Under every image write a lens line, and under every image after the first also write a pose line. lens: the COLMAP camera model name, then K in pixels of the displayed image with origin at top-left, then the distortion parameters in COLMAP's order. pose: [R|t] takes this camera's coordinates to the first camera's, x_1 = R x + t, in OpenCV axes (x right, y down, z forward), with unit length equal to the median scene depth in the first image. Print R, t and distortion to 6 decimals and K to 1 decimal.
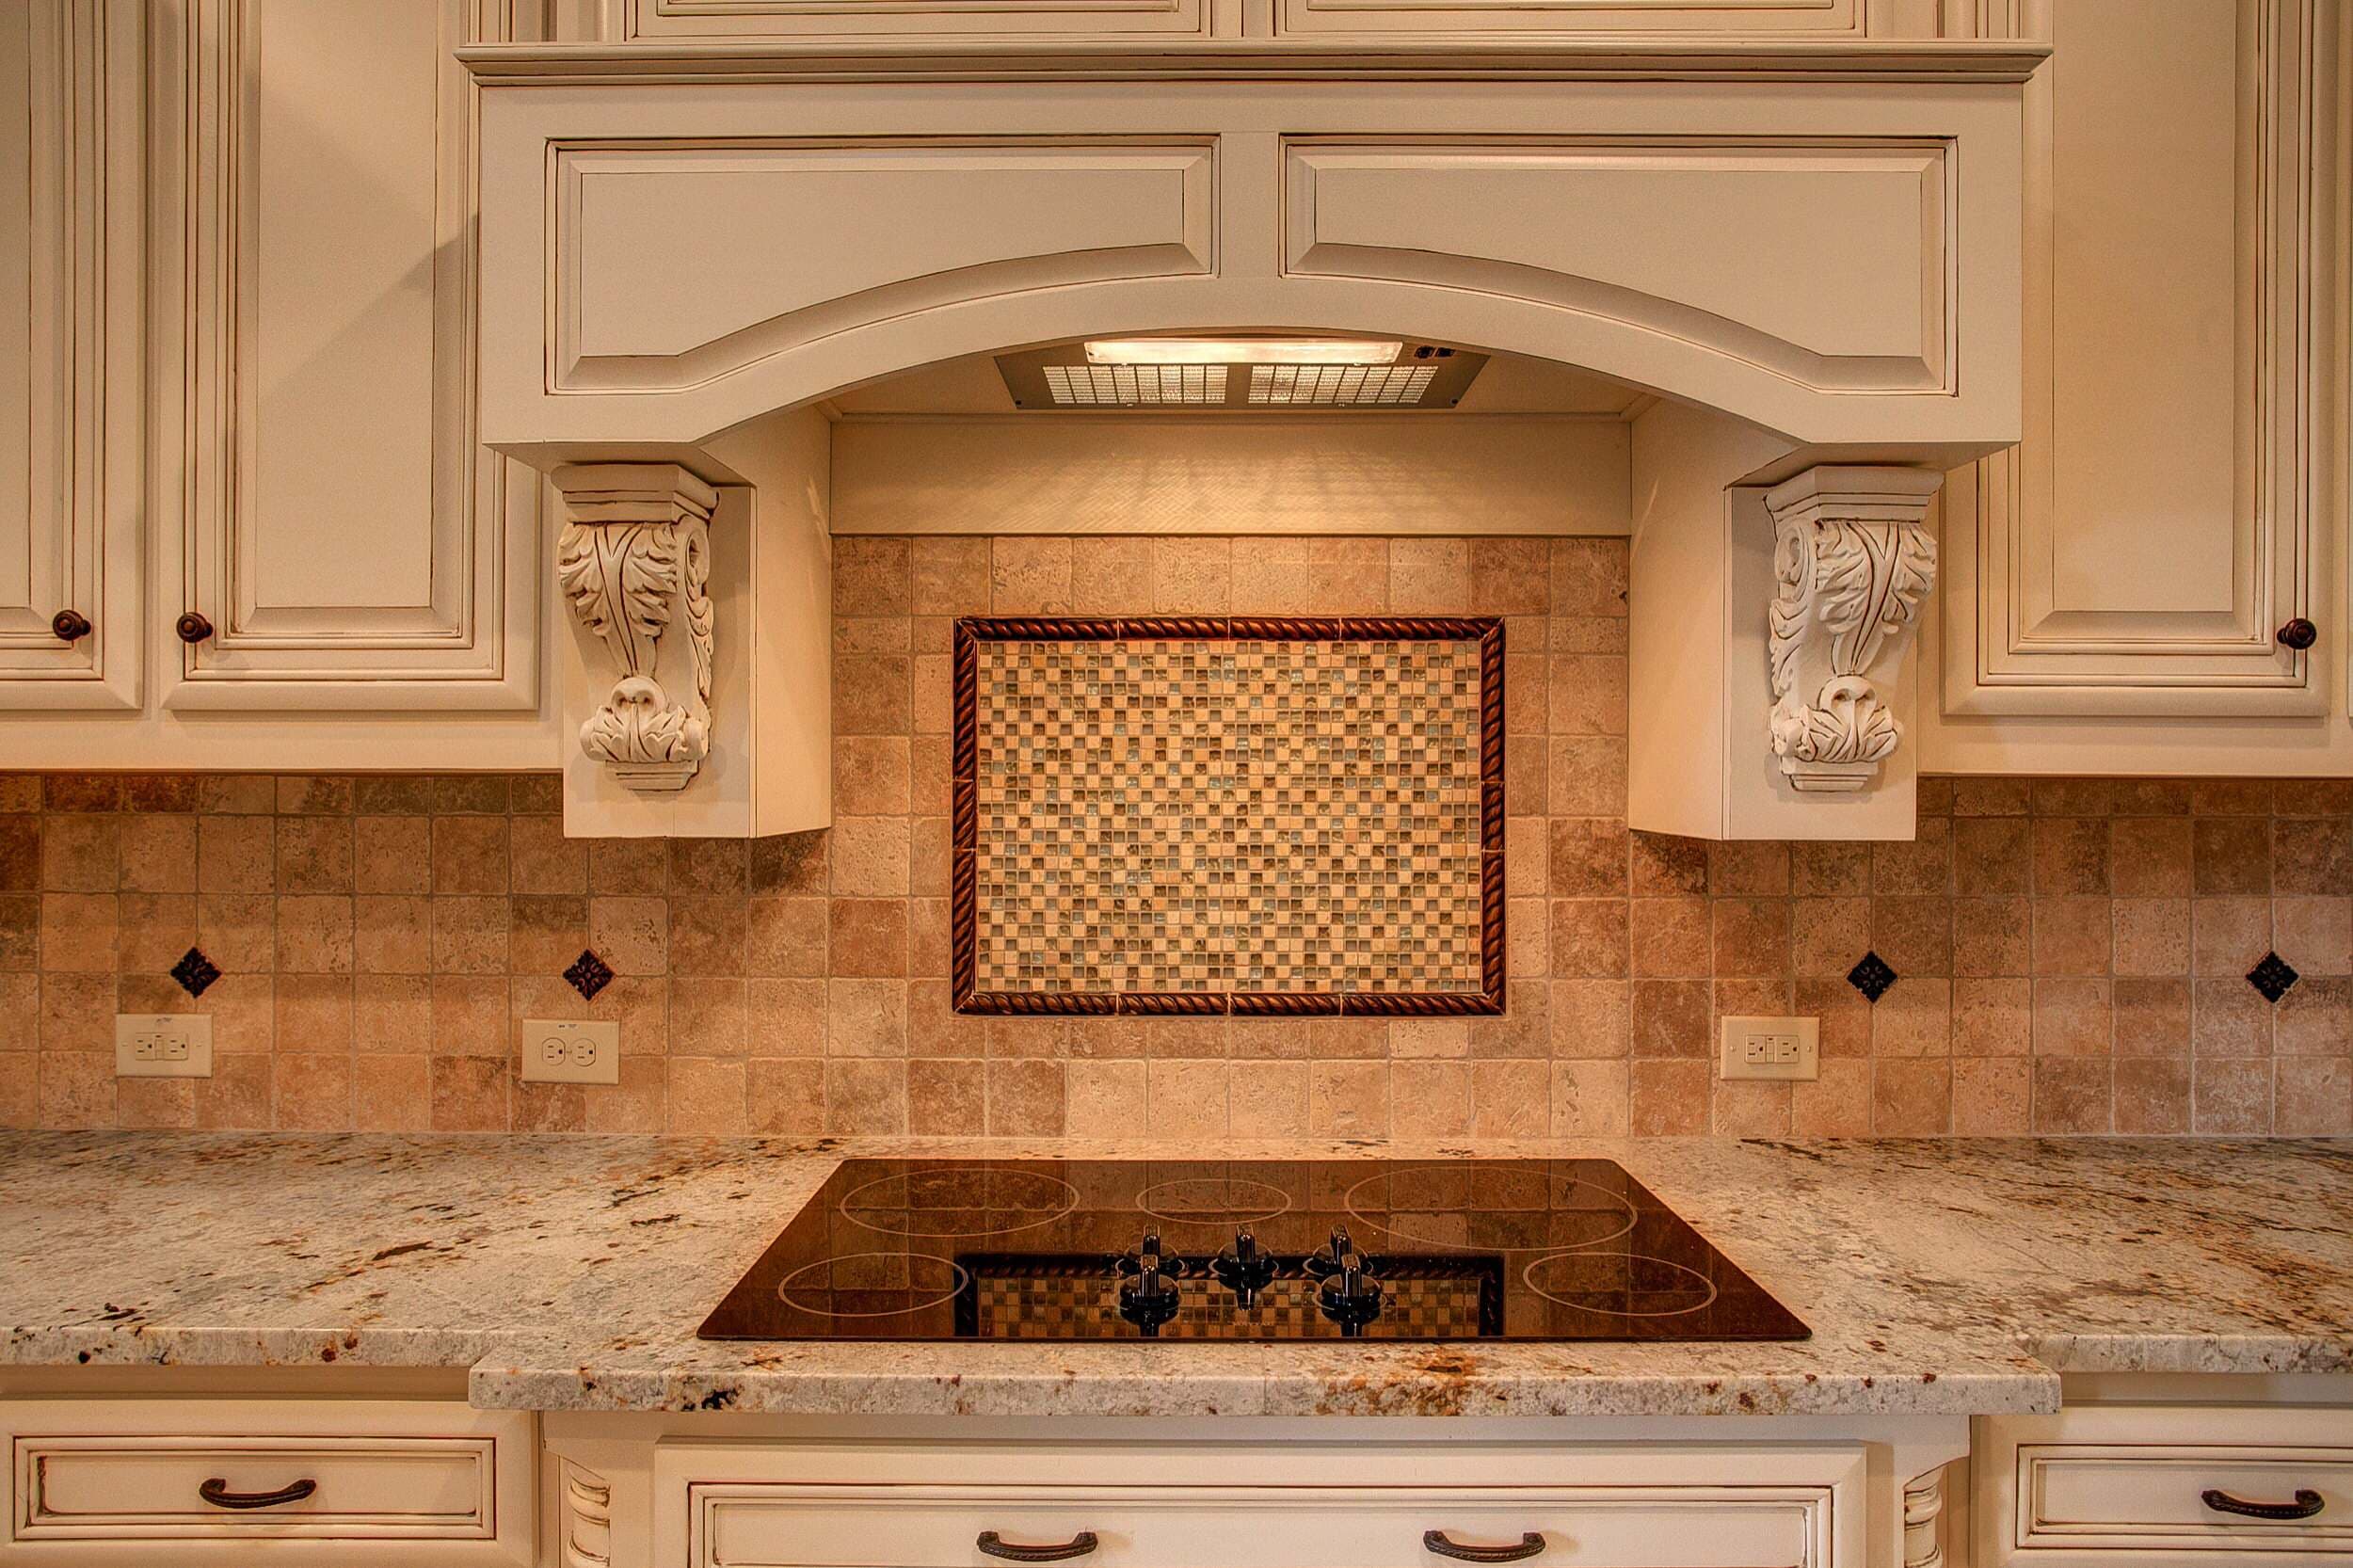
lens RADIAL K [[1459.0, 0, 1182.1], [0, 1459.0, 777.3], [0, 0, 1]] dist [-0.052602, 0.028158]
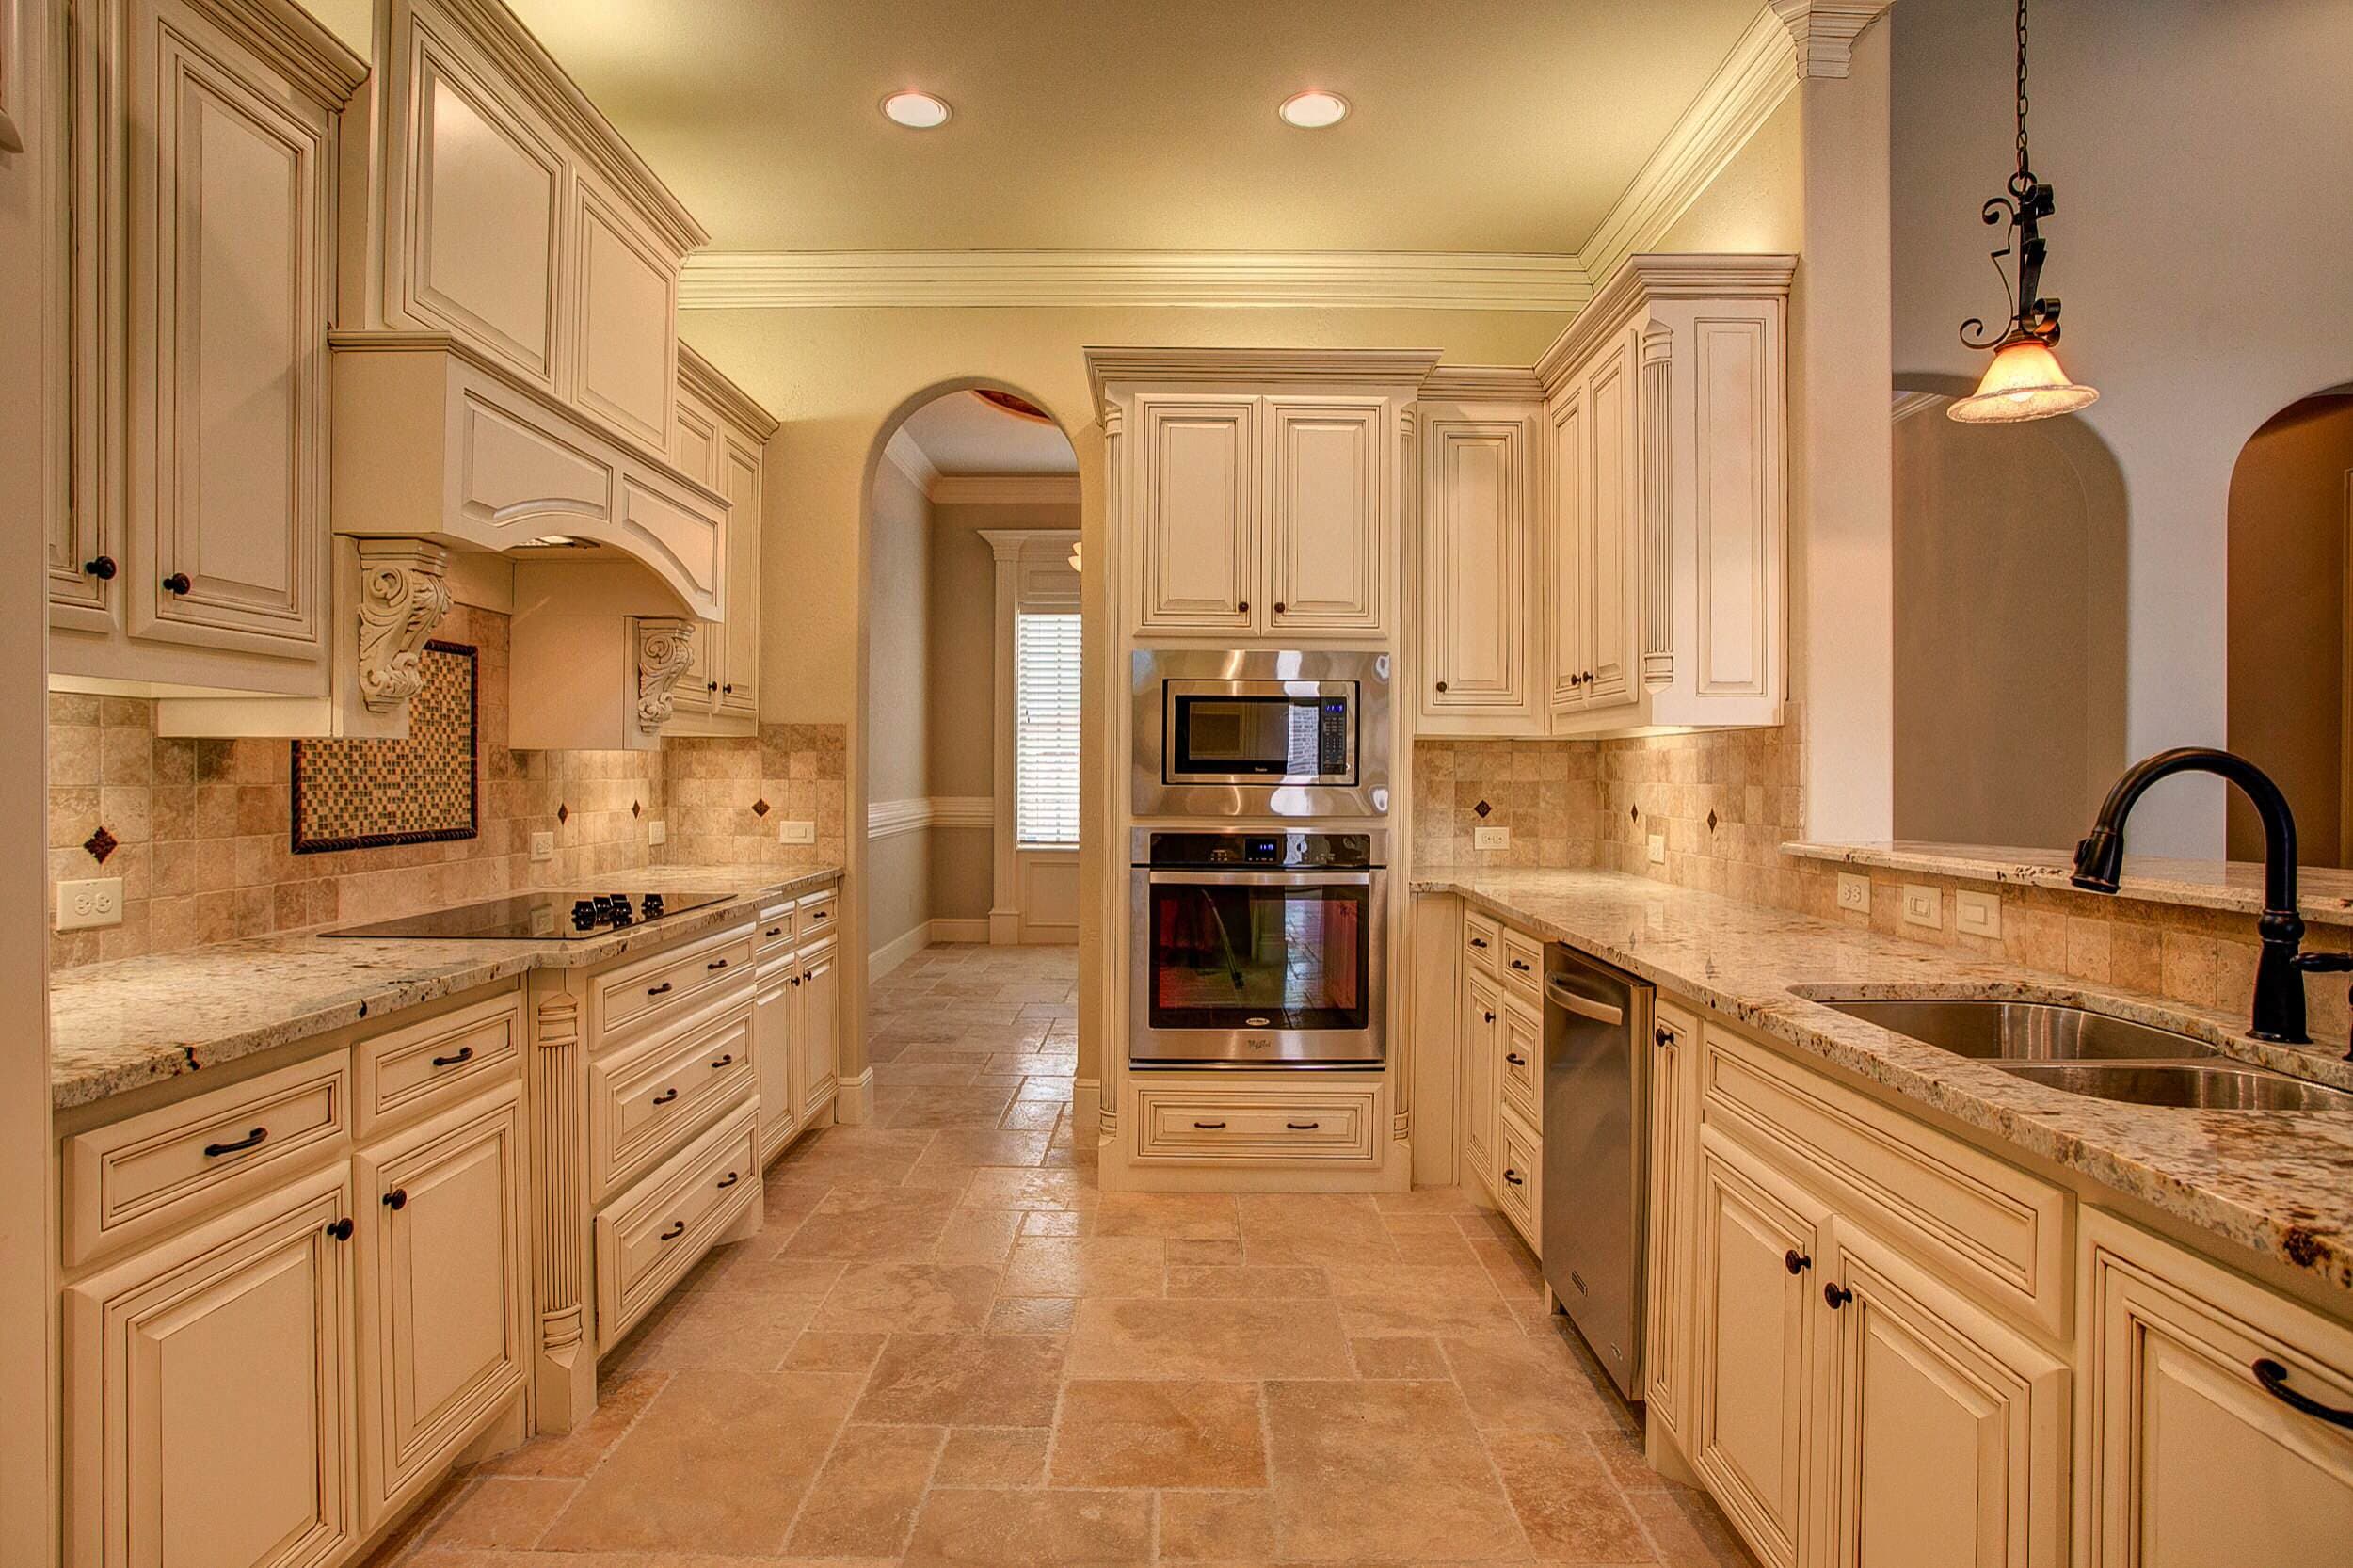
lens RADIAL K [[1271.4, 0, 1177.1], [0, 1271.4, 779.3], [0, 0, 1]] dist [-0.059254, 0.030300]
pose [[-0.005486, -0.005377, 0.999970, -1.575592], [-0.003489, 0.999980, 0.005358, 0.066378], [-0.999979, -0.003460, -0.005505, 0.004421]]
